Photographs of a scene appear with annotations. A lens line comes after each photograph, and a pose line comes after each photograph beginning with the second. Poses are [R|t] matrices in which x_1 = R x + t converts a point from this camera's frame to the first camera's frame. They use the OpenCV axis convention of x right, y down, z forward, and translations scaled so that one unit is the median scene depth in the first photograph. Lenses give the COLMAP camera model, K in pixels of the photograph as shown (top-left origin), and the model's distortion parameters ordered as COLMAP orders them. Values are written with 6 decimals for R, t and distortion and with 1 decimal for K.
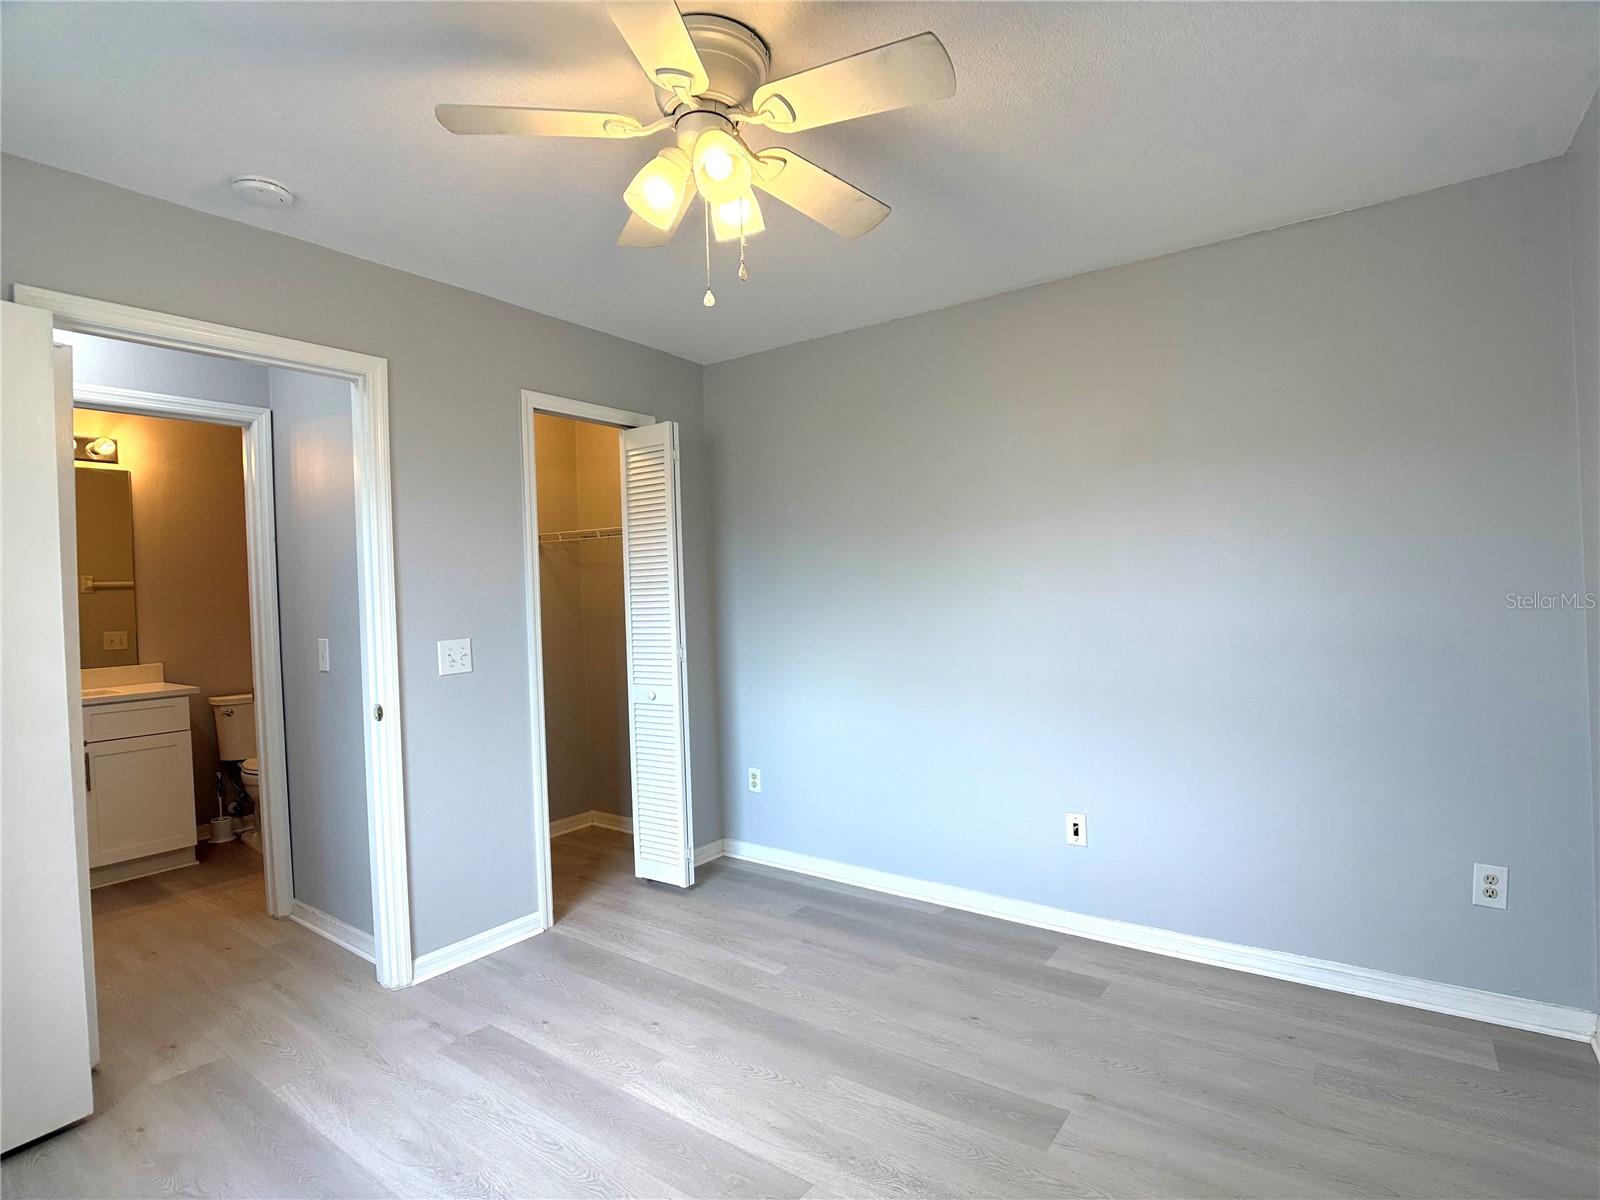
lens RADIAL K [[810.7, 0, 805.6], [0, 810.7, 594.4], [0, 0, 1]] dist [-0.002204, -0.001103]
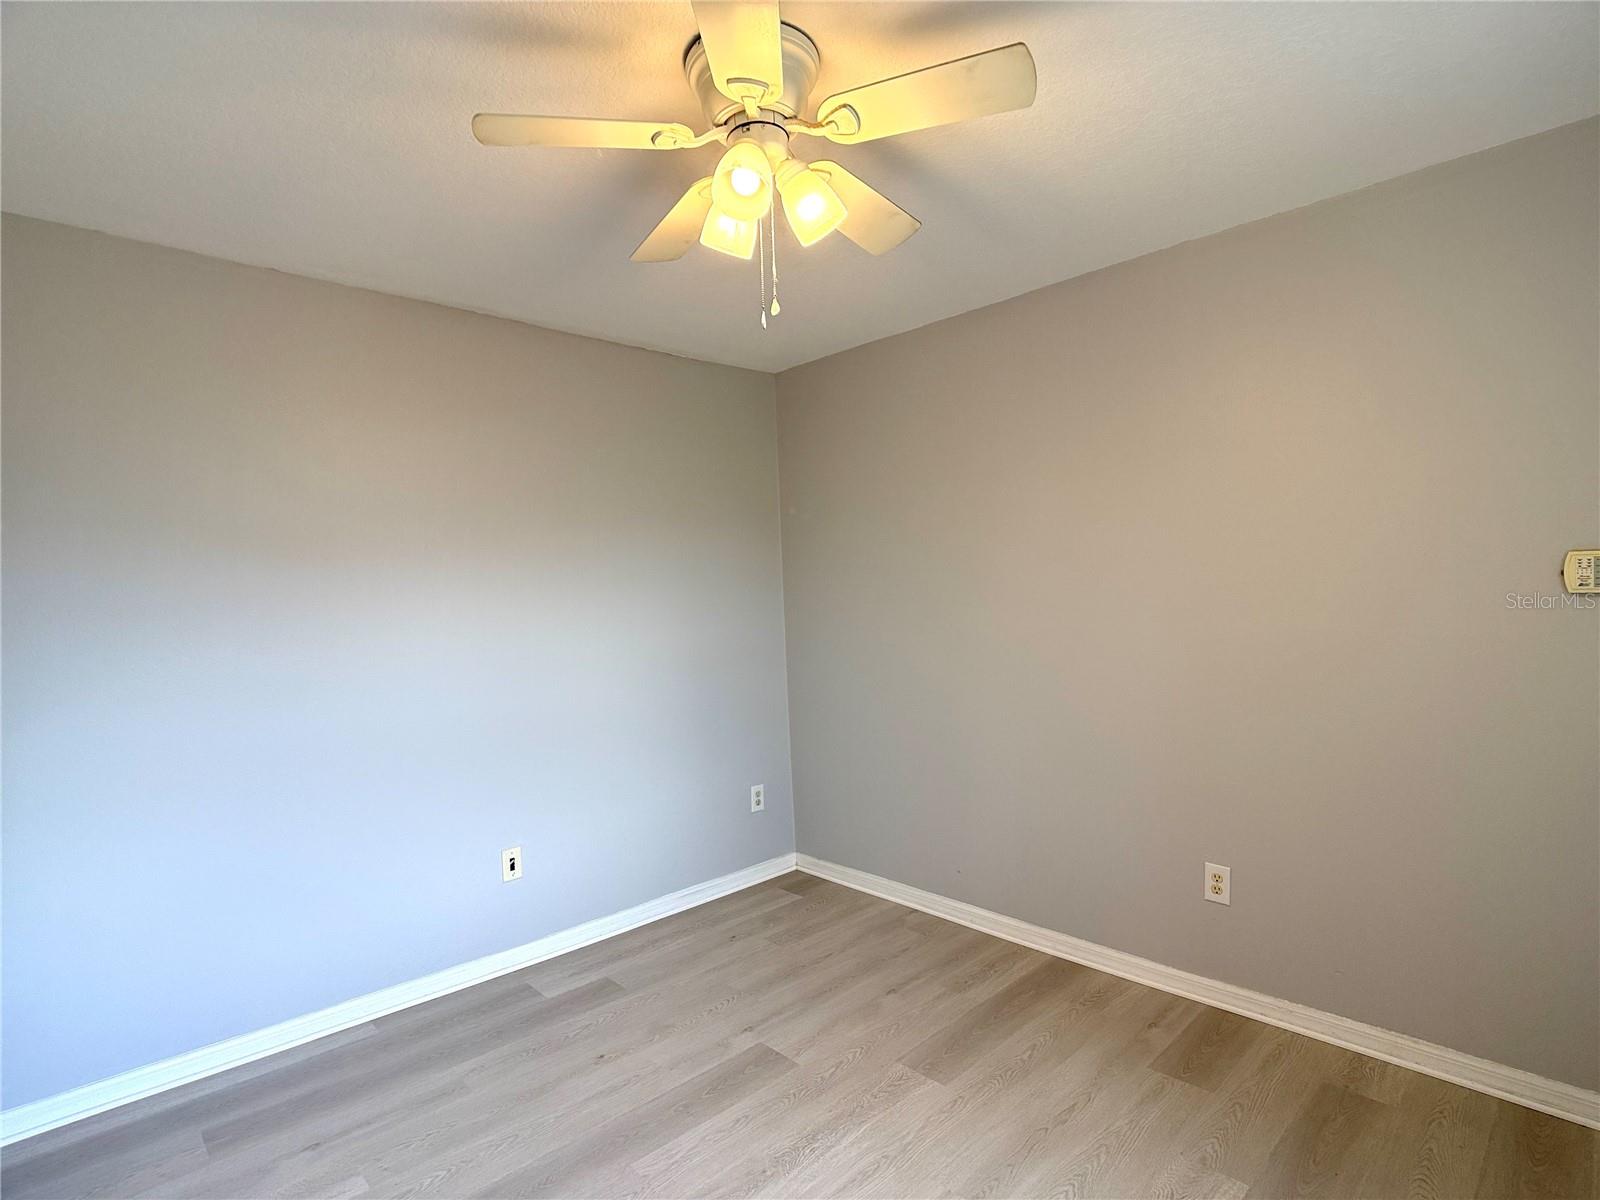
lens RADIAL K [[810.7, 0, 805.6], [0, 810.7, 594.4], [0, 0, 1]] dist [-0.002204, -0.001103]
pose [[0.207486, 0.014988, 0.978123, -0.726001], [0.029525, 0.999331, -0.021576, -0.012956], [-0.977792, 0.033356, 0.206905, 0.539821]]
